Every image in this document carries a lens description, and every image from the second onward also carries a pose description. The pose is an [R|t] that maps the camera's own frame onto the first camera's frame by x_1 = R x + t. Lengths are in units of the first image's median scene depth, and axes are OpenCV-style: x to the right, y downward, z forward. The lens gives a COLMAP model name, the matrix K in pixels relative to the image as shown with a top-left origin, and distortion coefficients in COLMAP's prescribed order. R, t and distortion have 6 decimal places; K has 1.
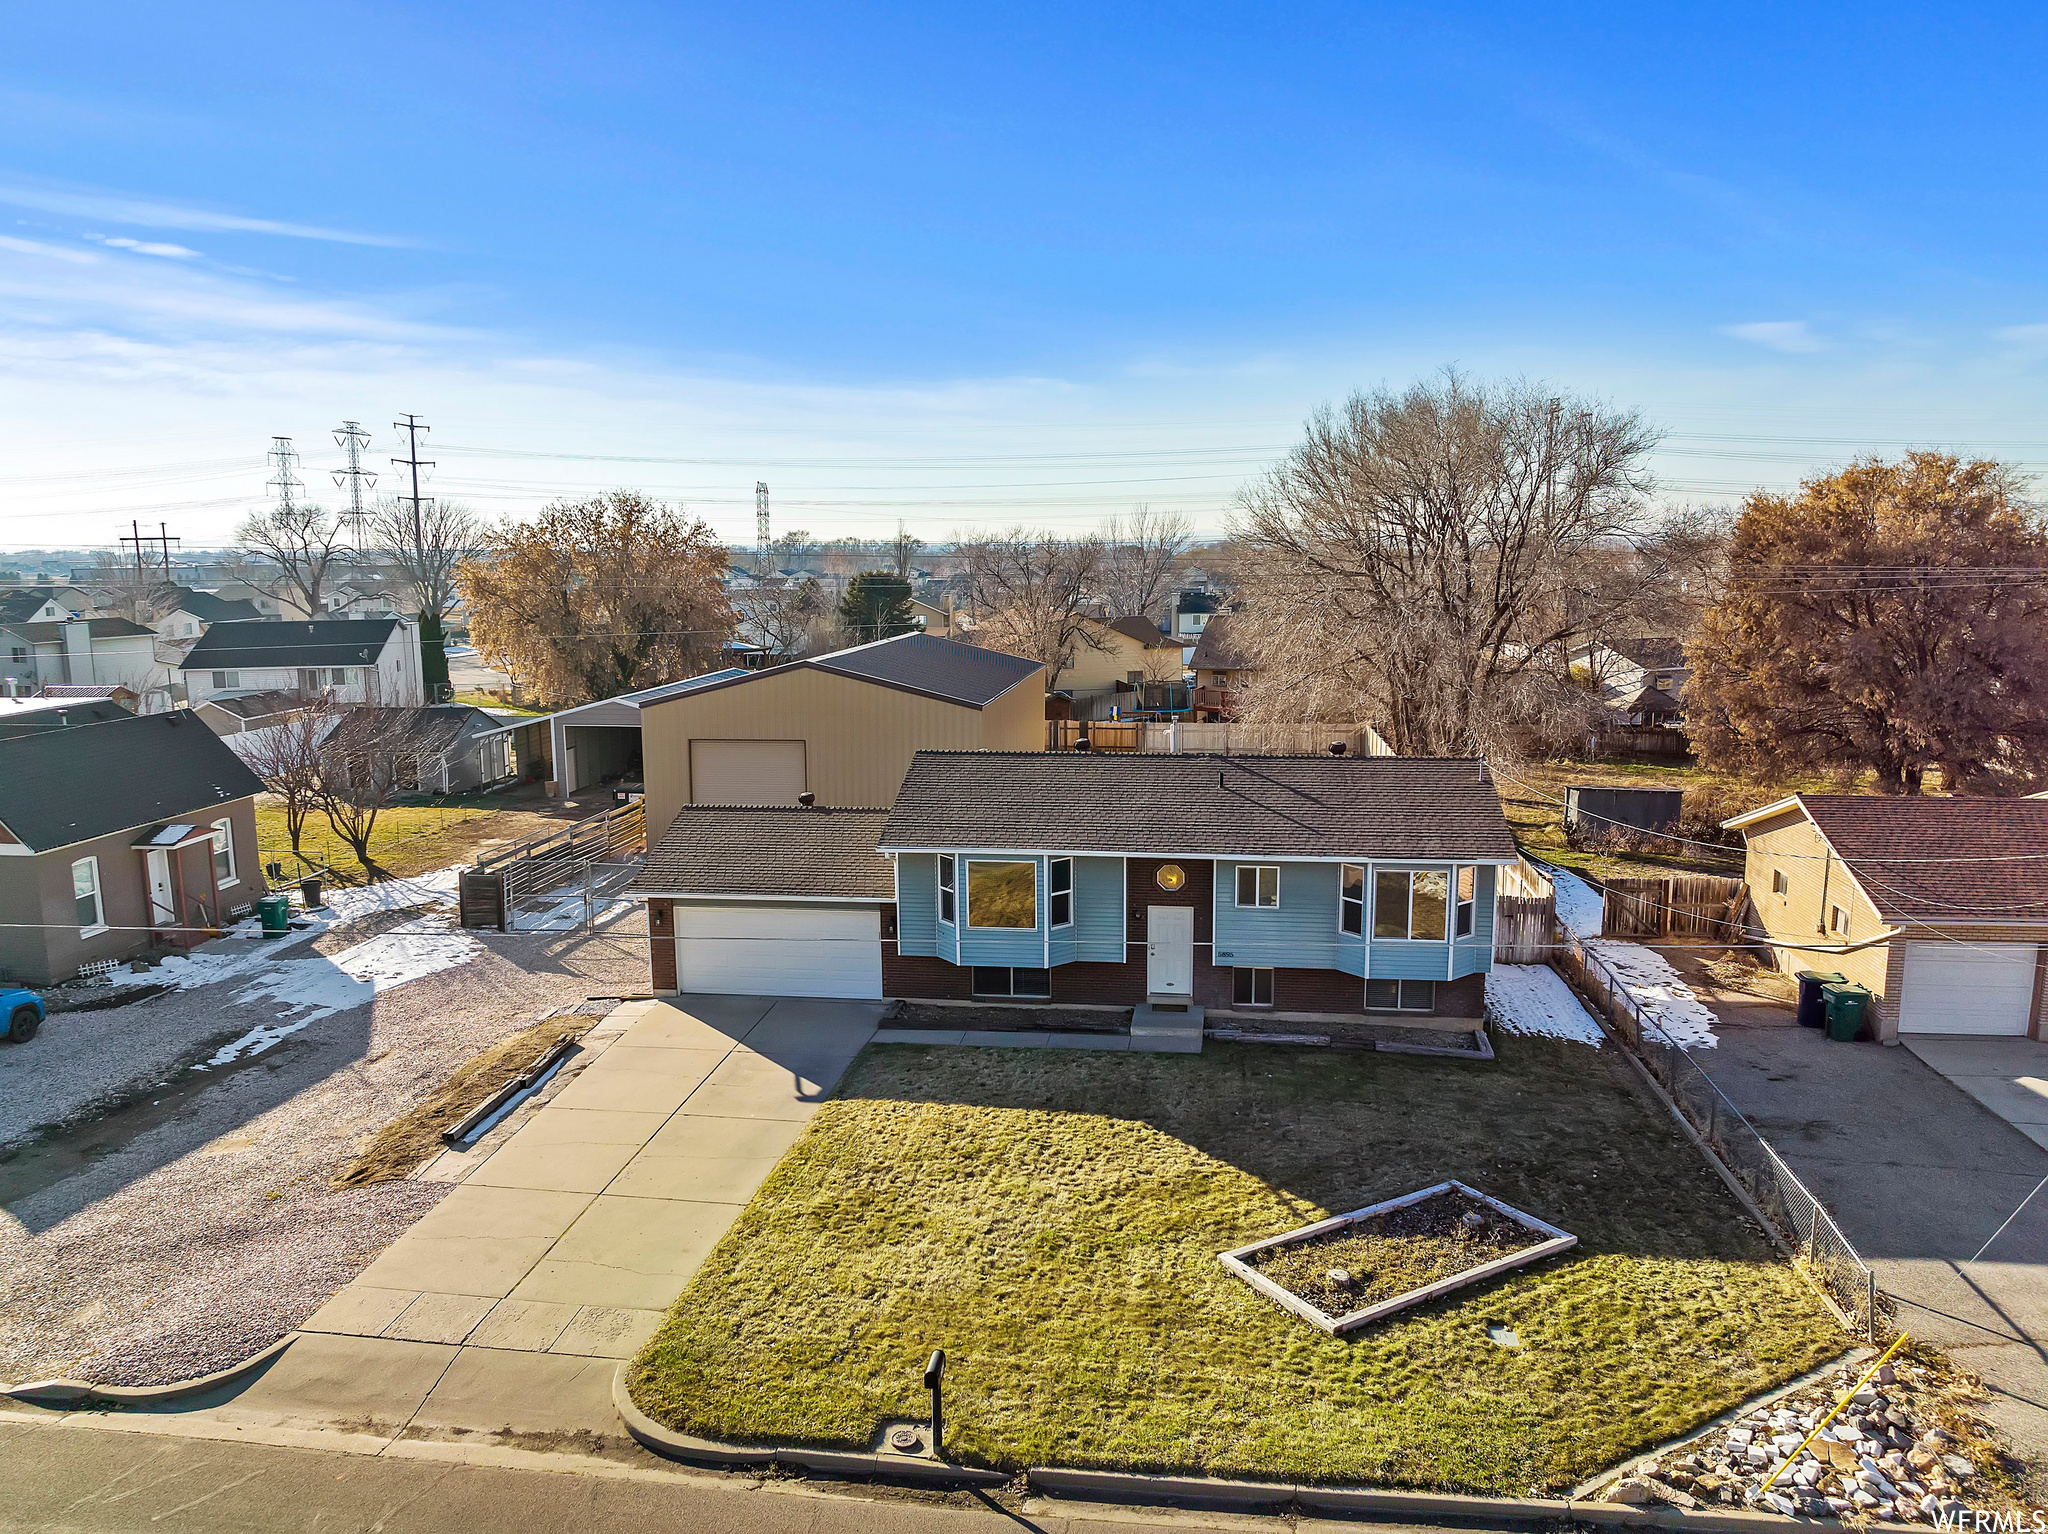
lens RADIAL K [[1425.9, 0, 1024.2], [0, 1425.9, 803.0], [0, 0, 1]] dist [-0.036412, 0.002751]
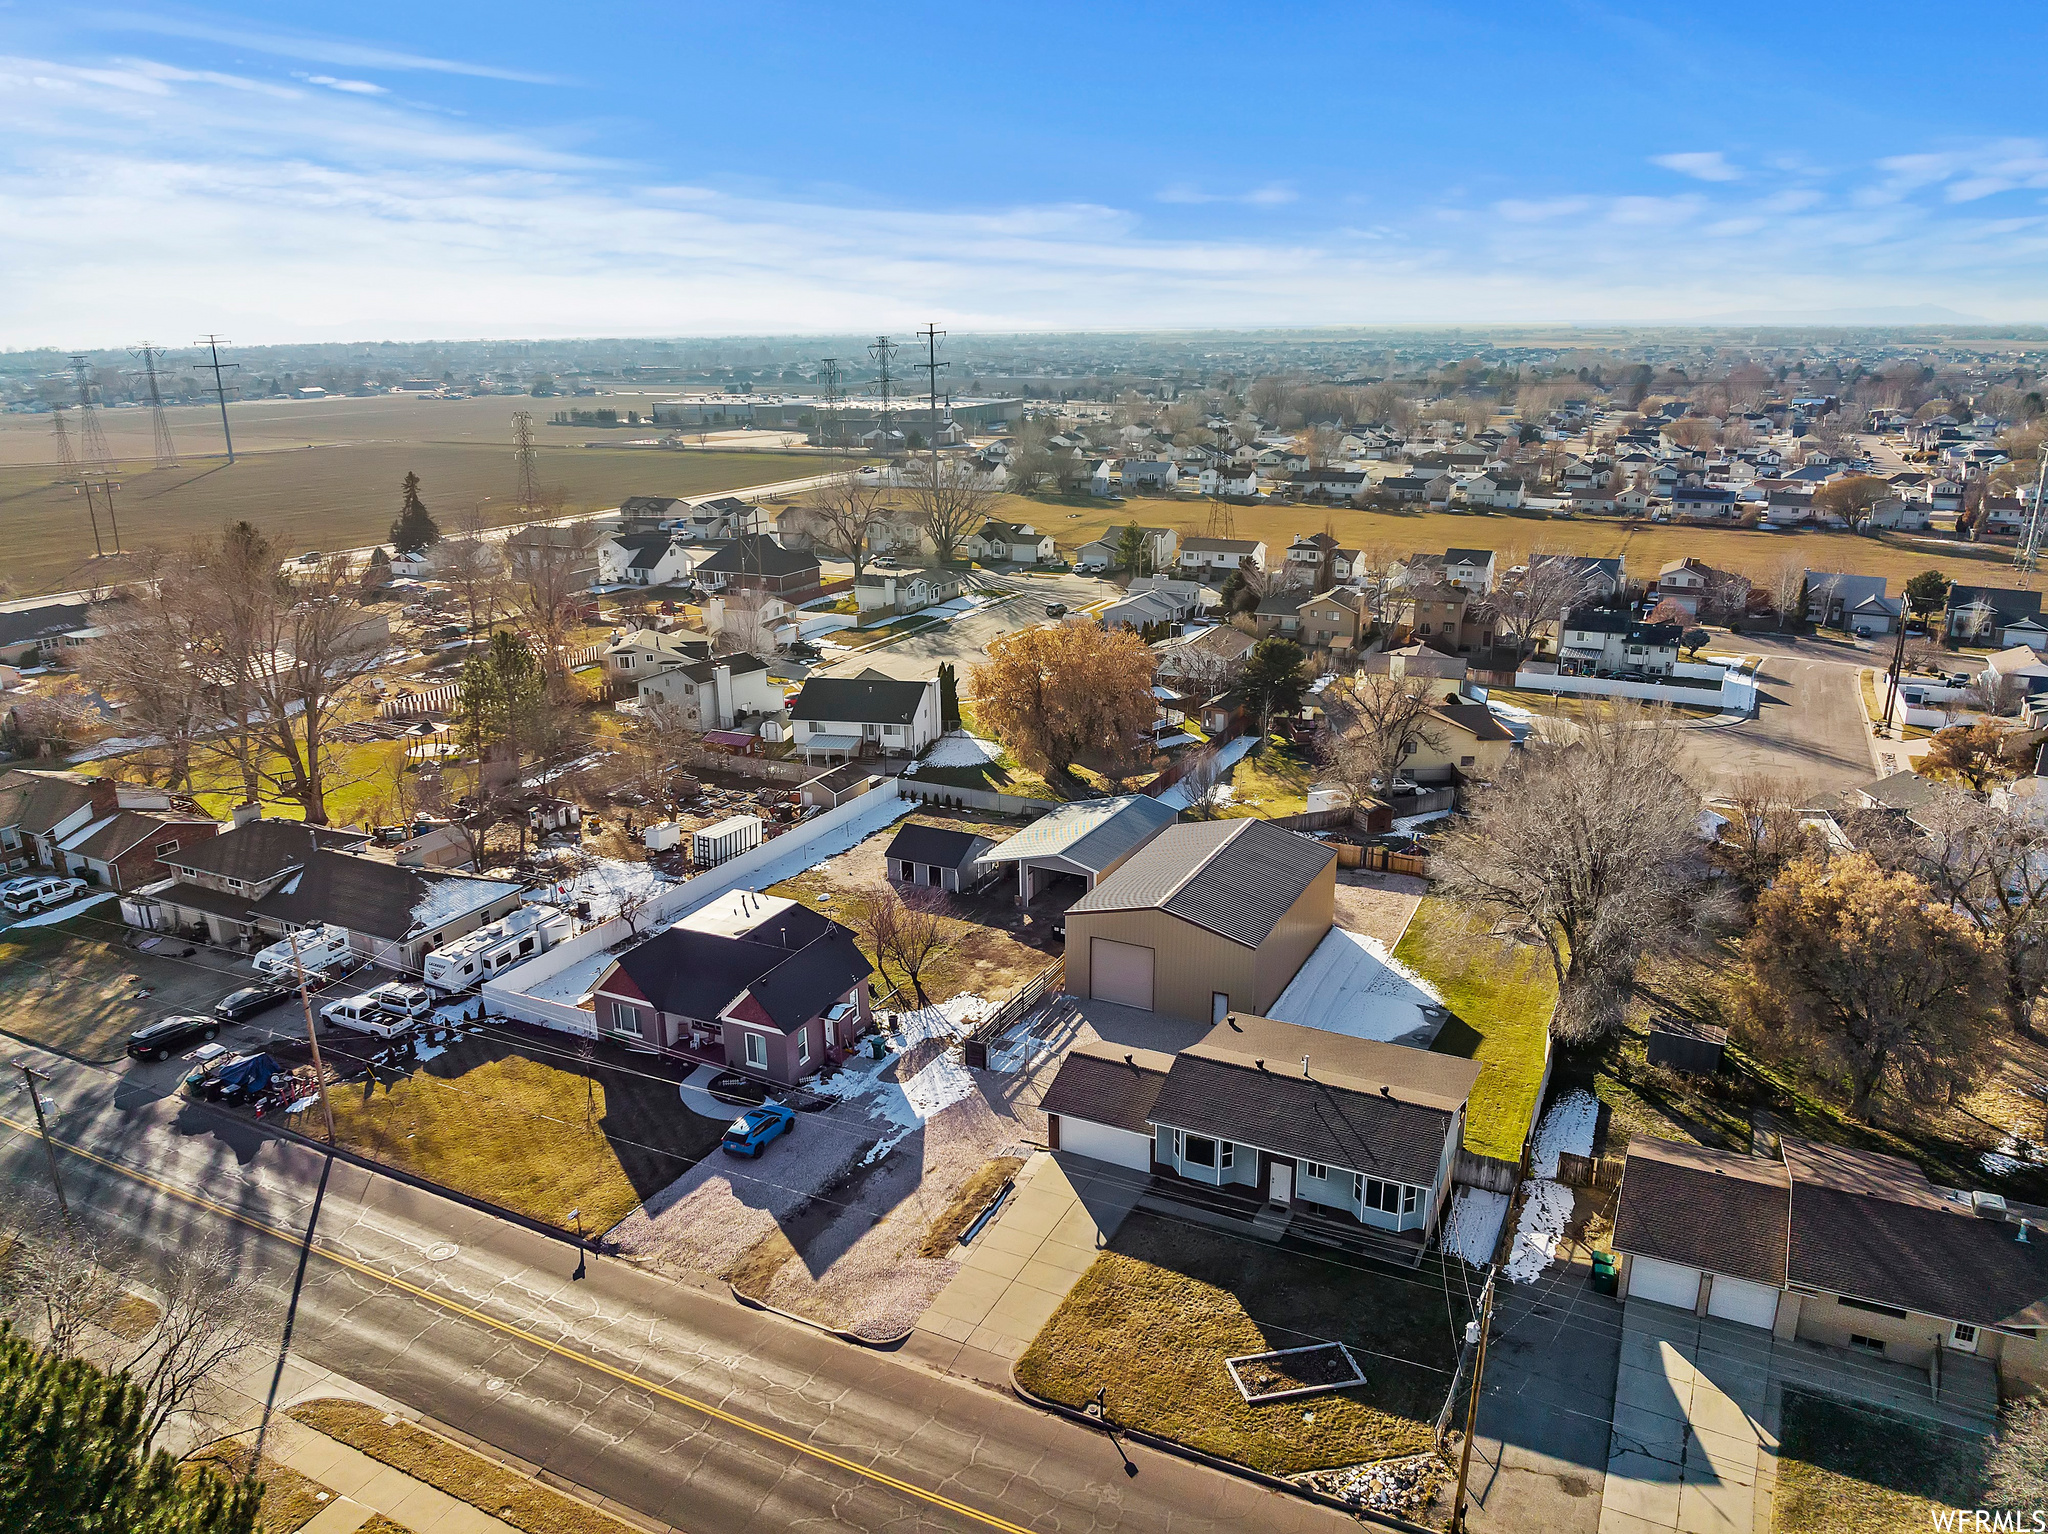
lens RADIAL K [[1425.9, 0, 1024.2], [0, 1425.9, 803.0], [0, 0, 1]] dist [-0.036412, 0.002751]
pose [[0.944358, 0.096660, -0.314397, 0.361047], [-0.048095, 0.986151, 0.158726, -0.789266], [0.325385, -0.134774, 0.935928, -1.048650]]
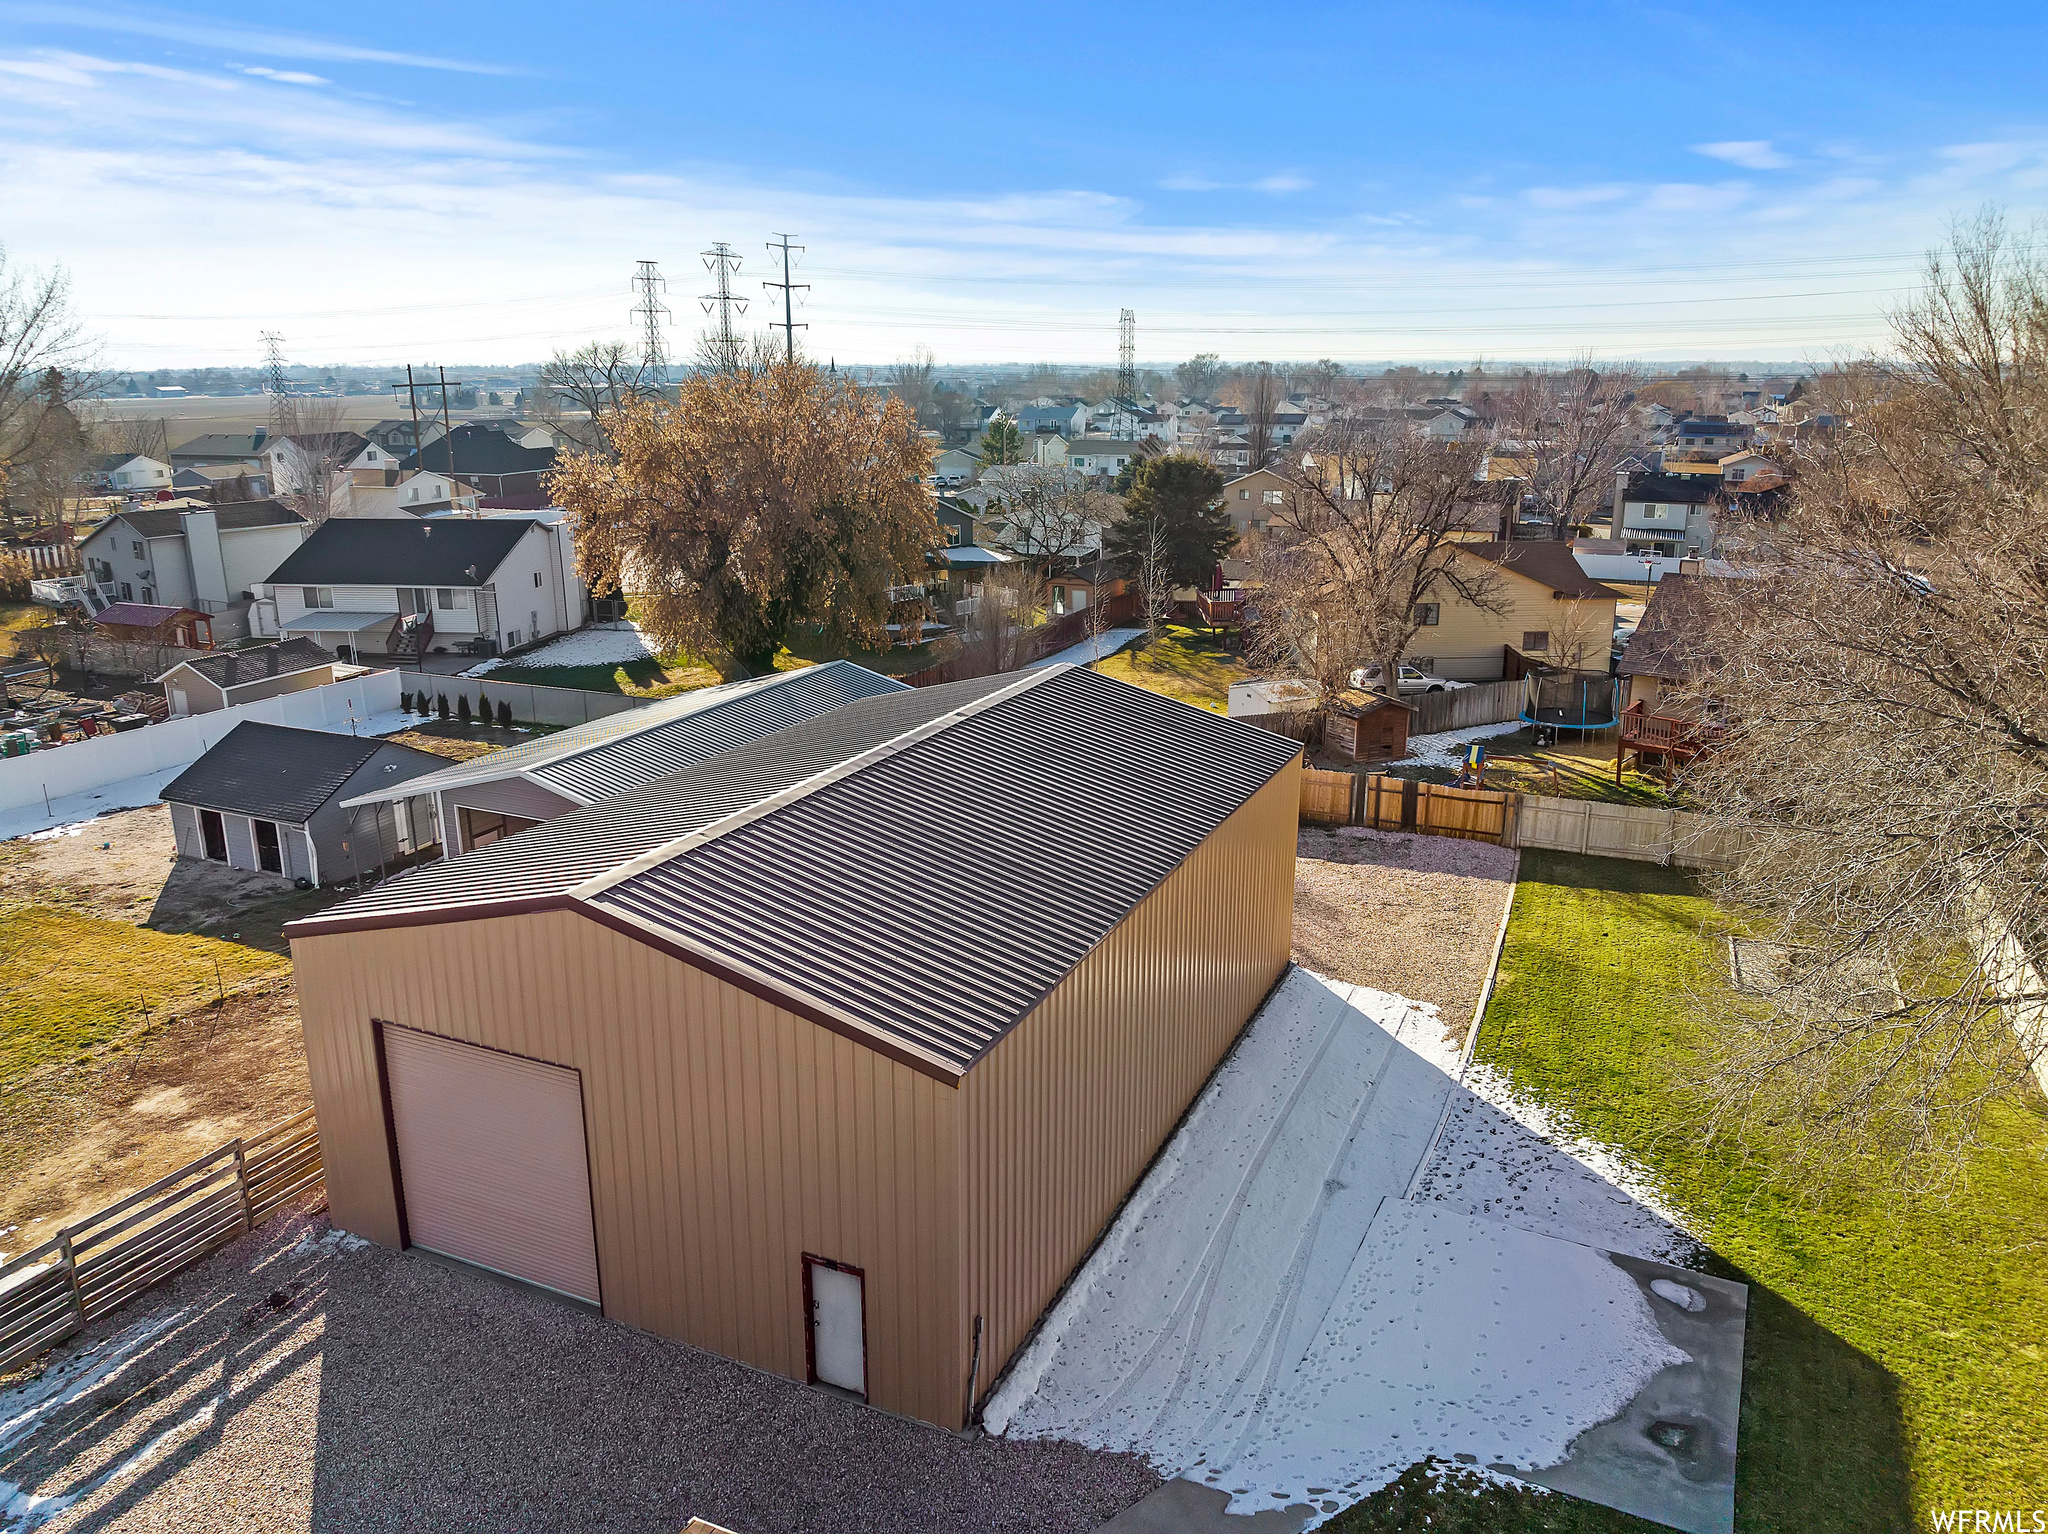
lens RADIAL K [[1435.1, 0, 1047.5], [0, 1435.1, 768.7], [0, 0, 1]] dist [-0.045421, -0.000267]
pose [[0.961516, 0.076986, -0.263742, 0.134876], [-0.050500, 0.993106, 0.105779, -0.298082], [0.270067, -0.088389, 0.958776, 1.043378]]
